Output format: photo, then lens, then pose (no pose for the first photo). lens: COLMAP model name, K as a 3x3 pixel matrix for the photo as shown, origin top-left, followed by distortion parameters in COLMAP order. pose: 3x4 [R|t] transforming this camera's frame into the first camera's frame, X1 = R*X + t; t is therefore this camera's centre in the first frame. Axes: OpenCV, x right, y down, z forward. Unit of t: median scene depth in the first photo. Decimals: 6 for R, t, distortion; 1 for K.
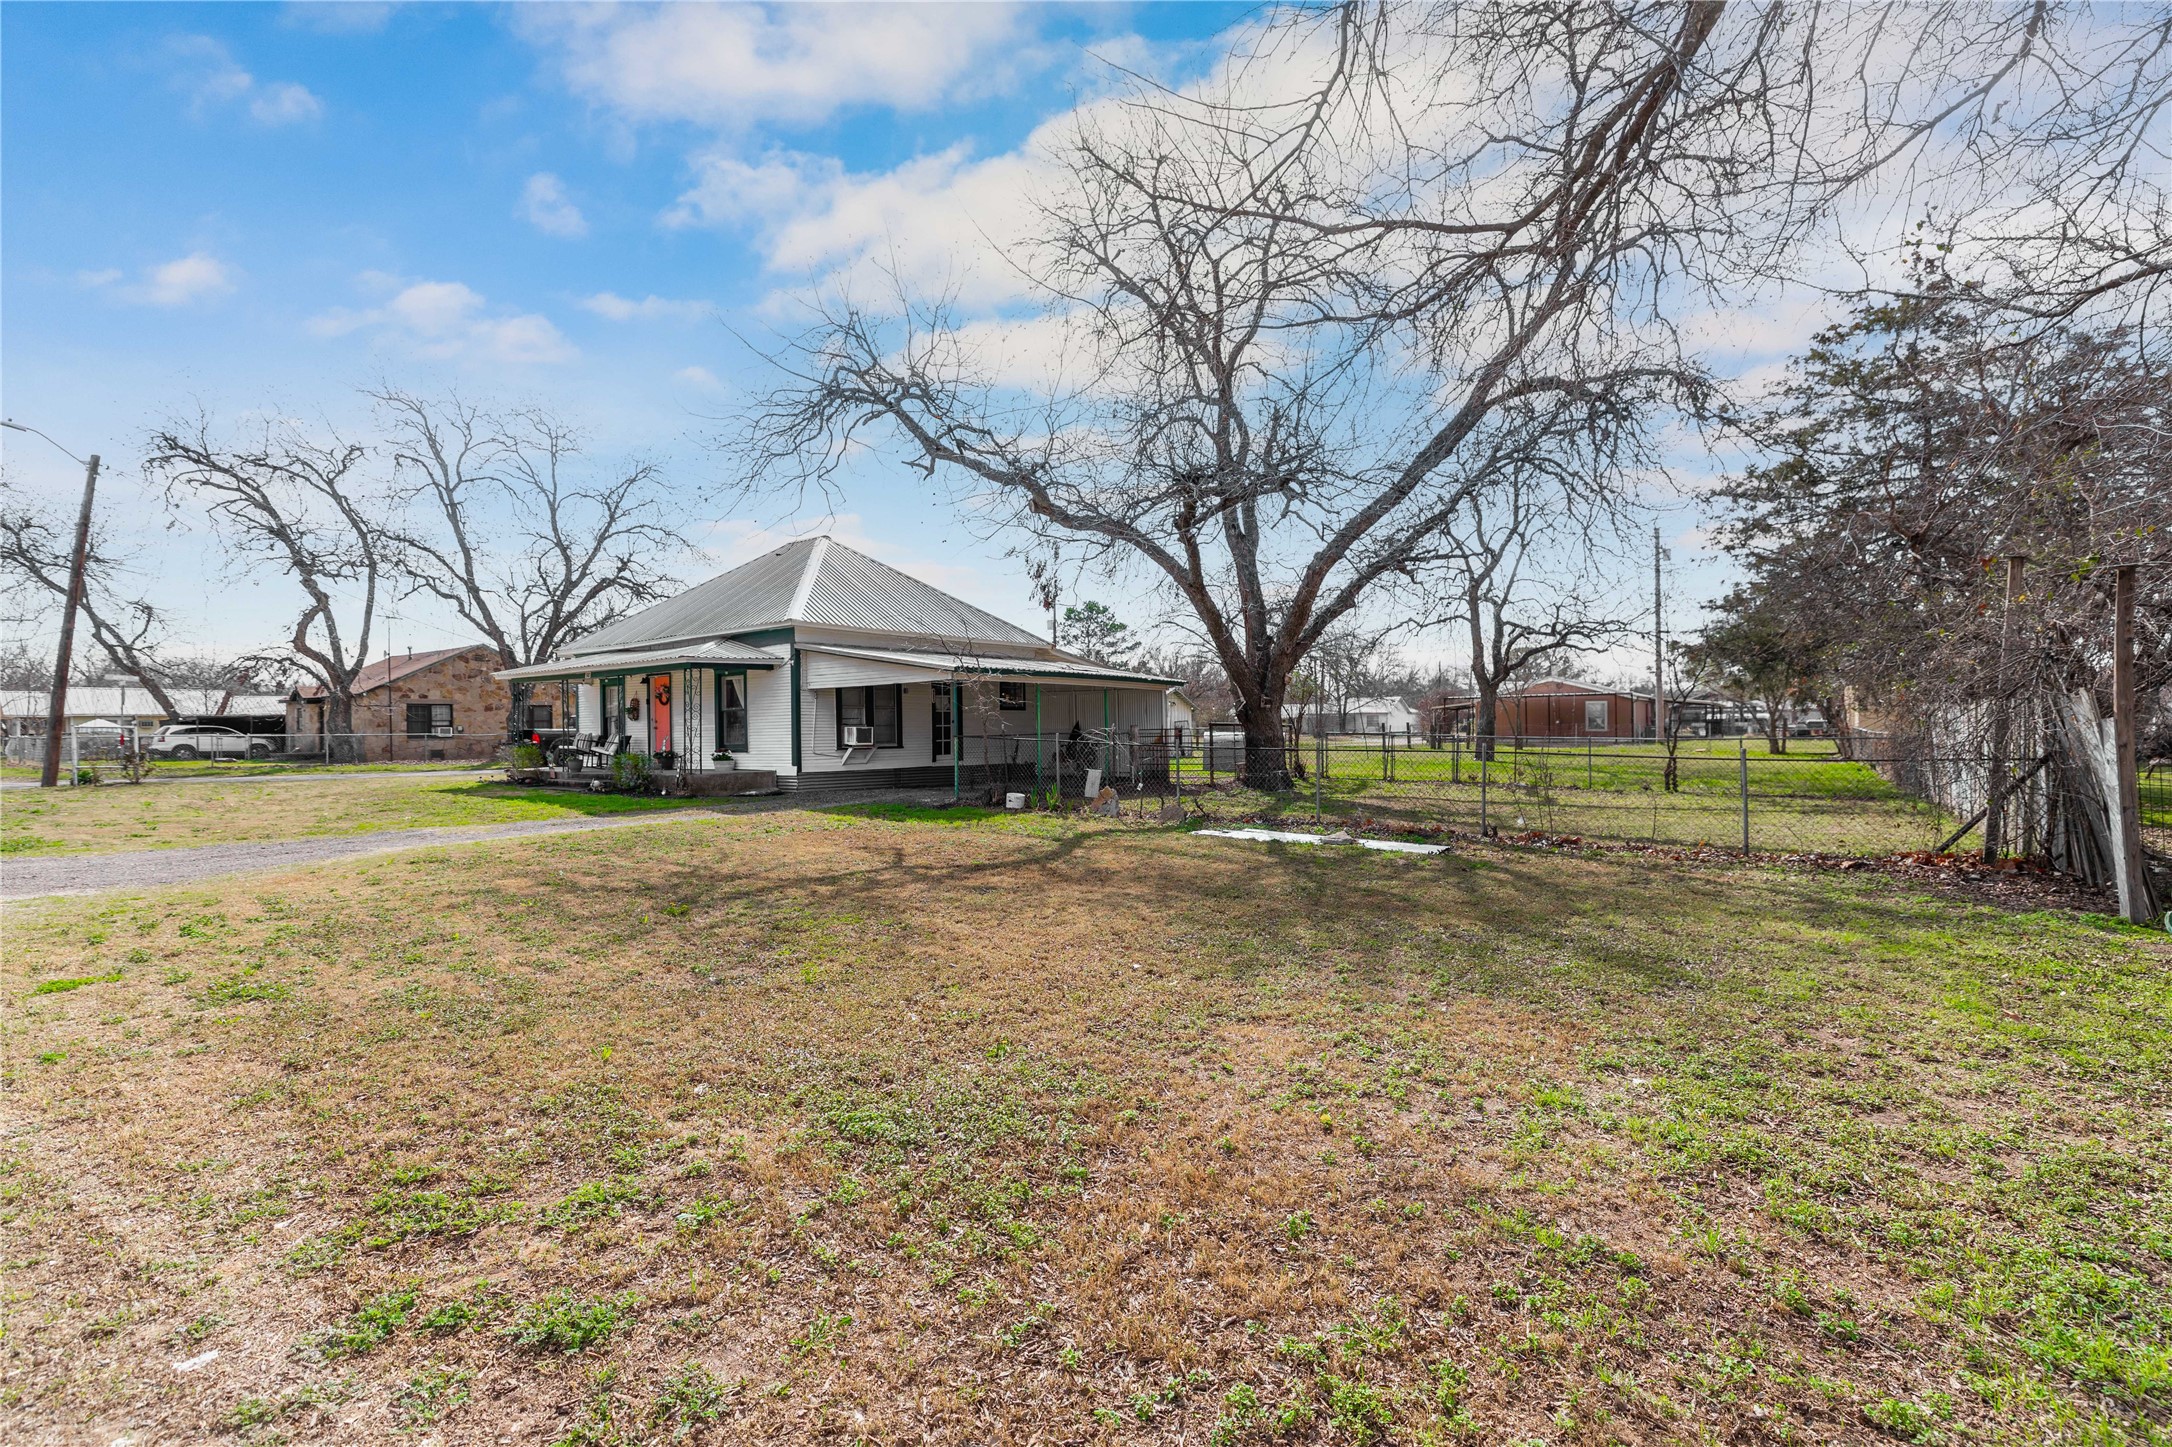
lens RADIAL K [[996.3, 0, 1088.5], [0, 996.3, 734.2], [0, 0, 1]] dist [-0.002238, 0.000506]
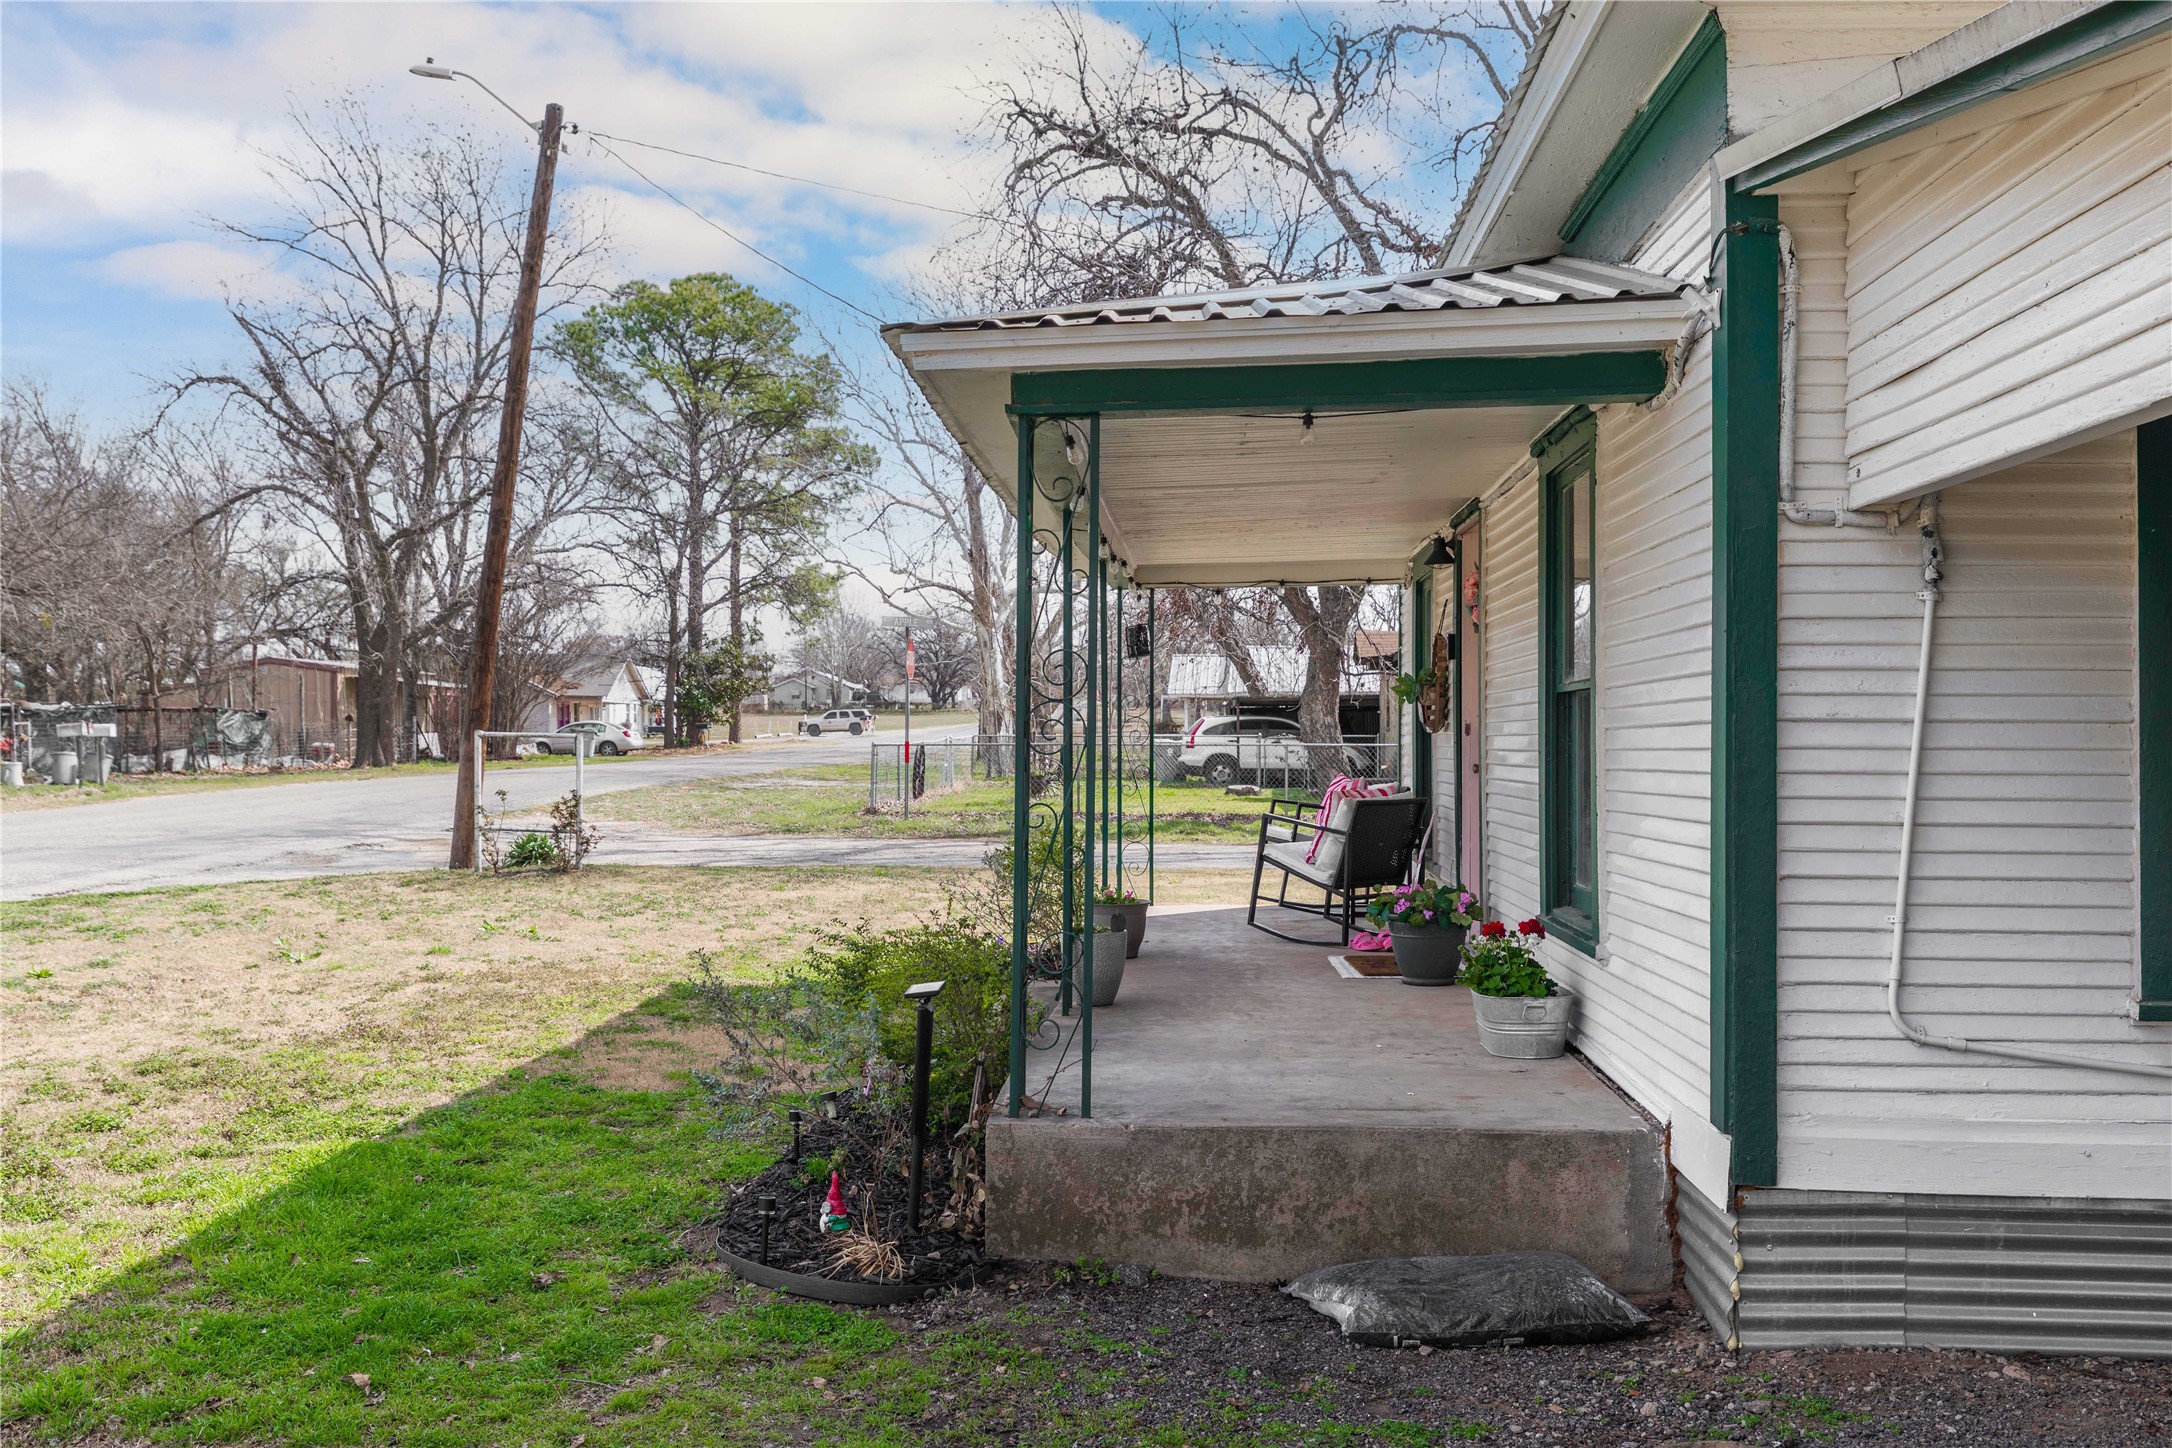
lens RADIAL K [[2114.8, 0, 1057.0], [0, 2114.8, 730.4], [0, 0, 1]] dist [0.000398, -0.017728]
pose [[0.539567, 0.010132, -0.841881, -0.067602], [-0.008099, 0.999944, 0.006843, -0.010732], [0.841903, 0.003126, 0.539619, 0.452628]]
